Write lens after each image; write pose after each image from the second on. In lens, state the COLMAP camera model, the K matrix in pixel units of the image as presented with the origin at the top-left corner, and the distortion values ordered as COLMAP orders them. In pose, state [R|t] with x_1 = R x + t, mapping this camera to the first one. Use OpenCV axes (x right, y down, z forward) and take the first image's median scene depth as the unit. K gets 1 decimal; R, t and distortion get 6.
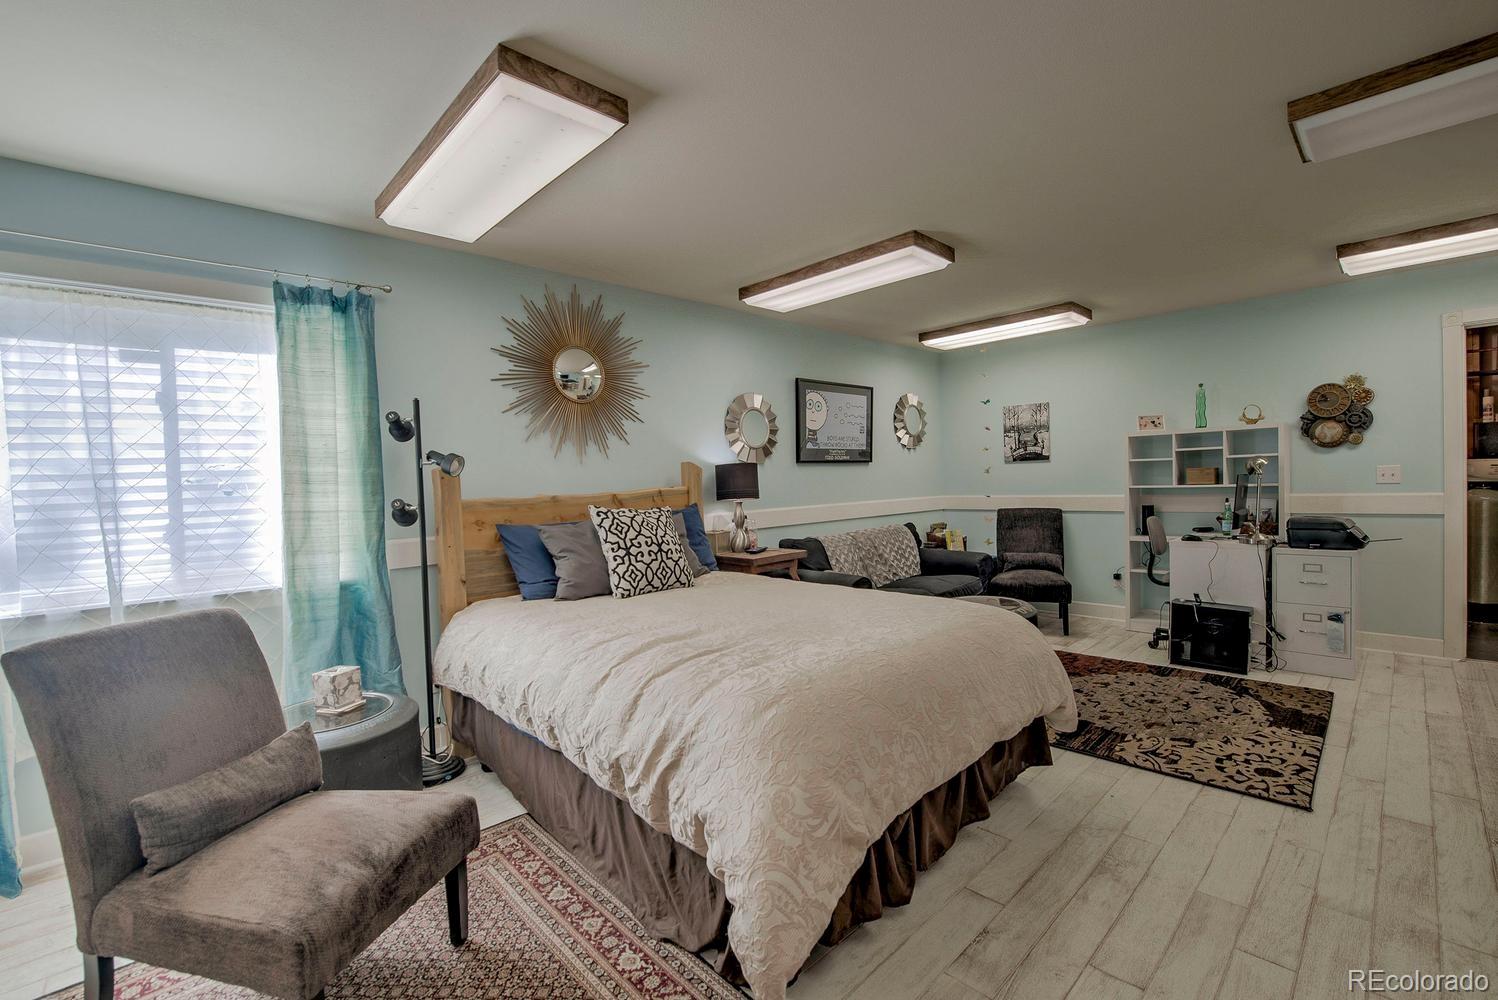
lens RADIAL K [[642.7, 0, 749.0], [0, 642.7, 500.0], [0, 0, 1]] dist [-0.001211, -0.011693]
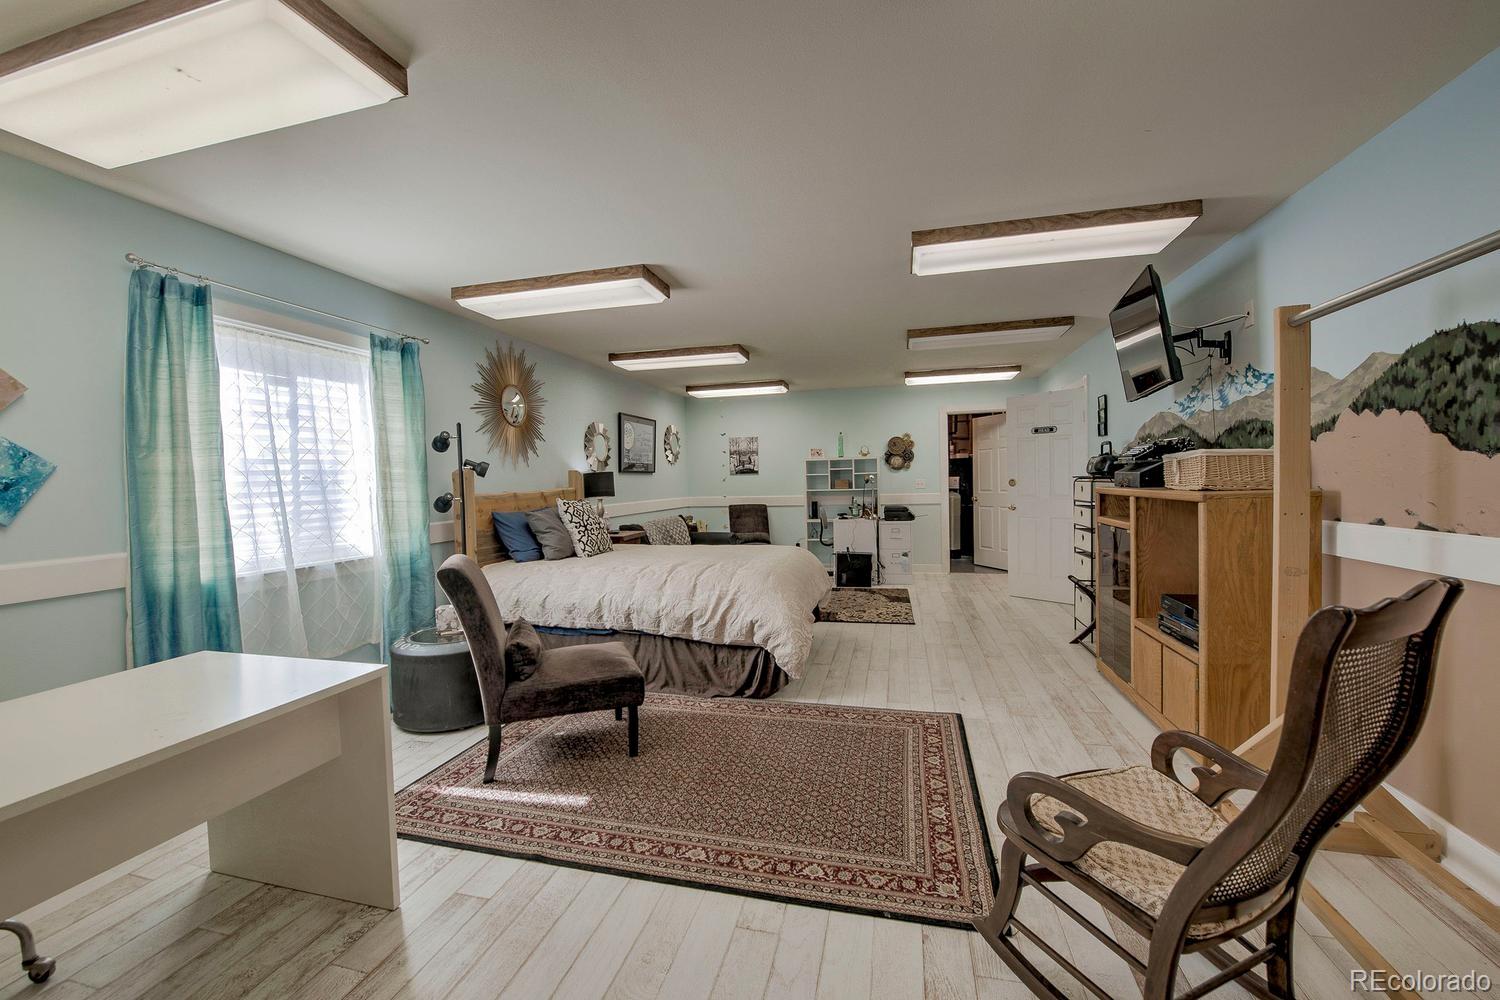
lens RADIAL K [[612.9, 0, 747.0], [0, 612.9, 503.7], [0, 0, 1]] dist [-0.015714, -0.002510]
pose [[0.845270, -0.006966, 0.534294, -0.744336], [0.011600, 0.999919, -0.005314, 0.039212], [-0.534214, 0.010690, 0.845282, -0.519206]]
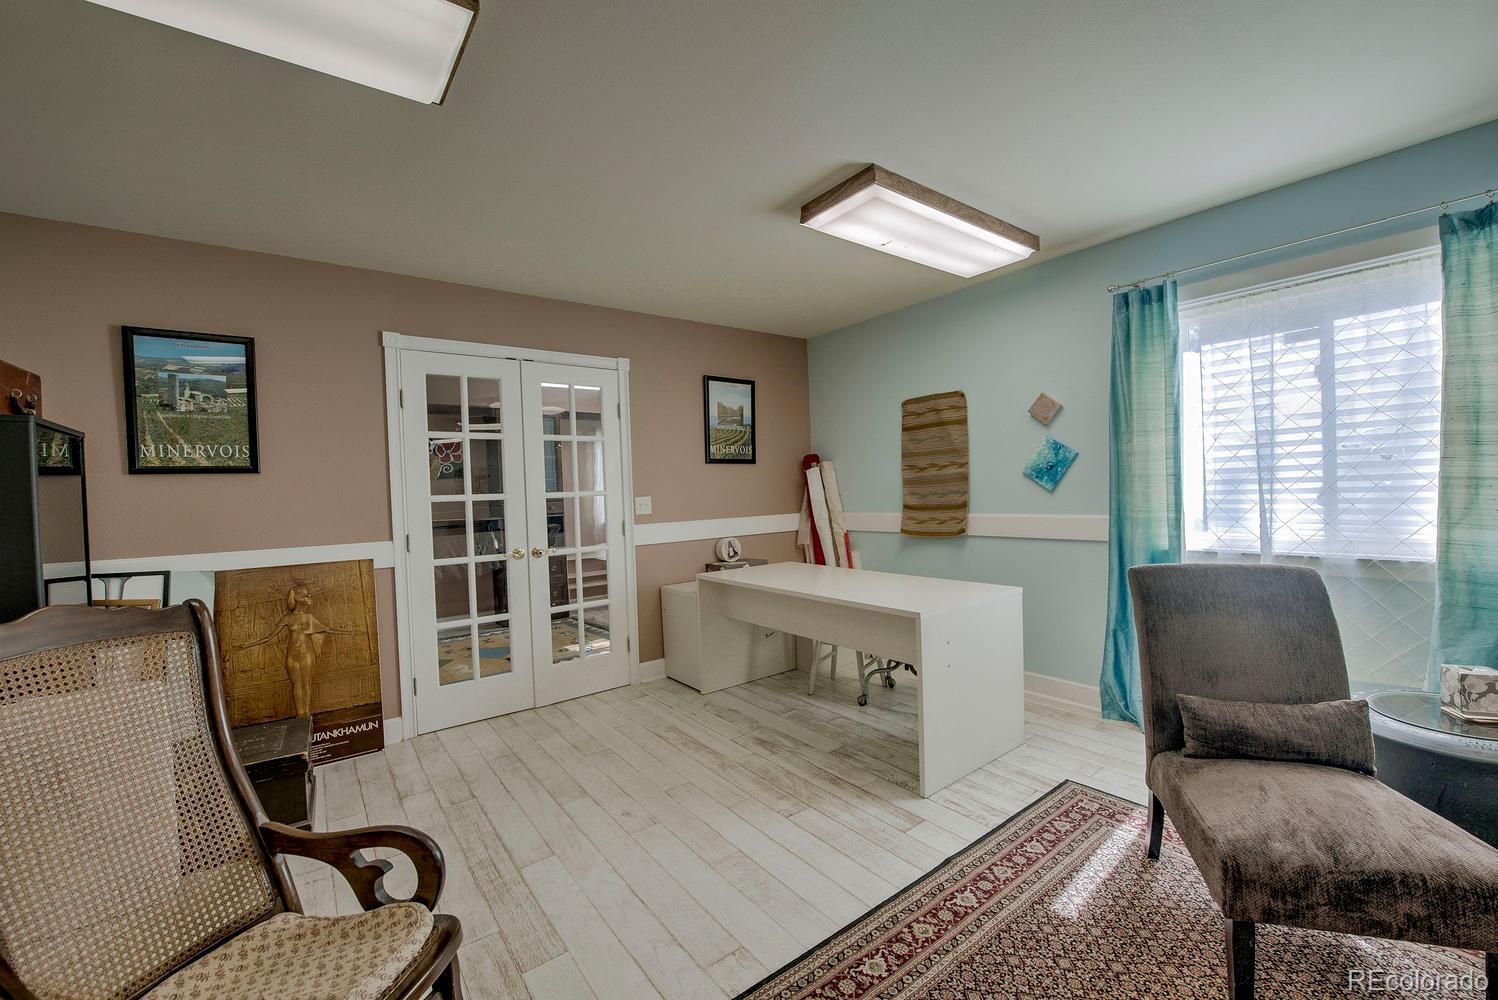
lens RADIAL K [[596.3, 0, 731.4], [0, 596.3, 502.2], [0, 0, 1]] dist [-0.020787, -0.000363]
pose [[-0.134203, 0.059984, -0.989137, 0.190873], [0.010736, 0.998196, 0.059077, -0.004989], [0.990896, -0.002691, -0.134605, 0.132682]]
